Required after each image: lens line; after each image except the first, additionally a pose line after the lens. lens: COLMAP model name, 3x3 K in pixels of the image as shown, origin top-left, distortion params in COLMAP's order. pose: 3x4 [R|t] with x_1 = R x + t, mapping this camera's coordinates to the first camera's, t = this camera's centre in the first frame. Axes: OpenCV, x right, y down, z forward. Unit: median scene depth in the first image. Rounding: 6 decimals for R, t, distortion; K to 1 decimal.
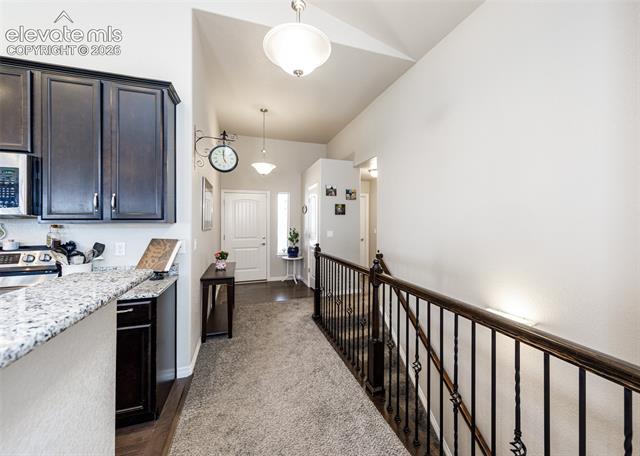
lens RADIAL K [[260.3, 0, 333.4], [0, 260.3, 223.1], [0, 0, 1]] dist [-0.001334, -0.000249]
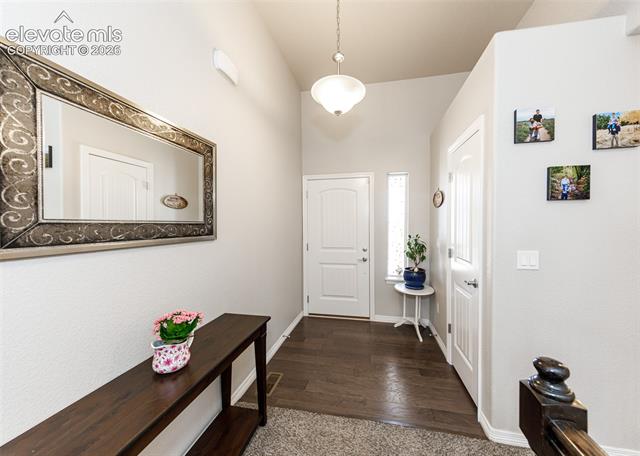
lens RADIAL K [[229.5, 0, 331.1], [0, 229.5, 226.0], [0, 0, 1]] dist [-0.000051, -0.000070]
pose [[0.866751, 0.001765, -0.498738, -0.110176], [0.001858, 0.999975, 0.006769, -0.004563], [0.498738, -0.006794, 0.866726, 0.814000]]
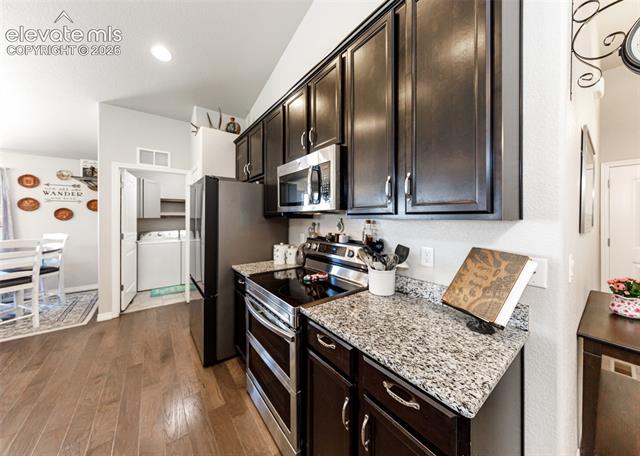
lens RADIAL K [[222.7, 0, 317.6], [0, 222.7, 216.5], [0, 0, 1]] dist [-0.000017, -0.000055]
pose [[0.299549, 0.004512, -0.954070, -0.202695], [-0.001842, 0.999990, 0.004151, -0.004848], [0.954079, 0.000514, 0.299554, 0.320652]]
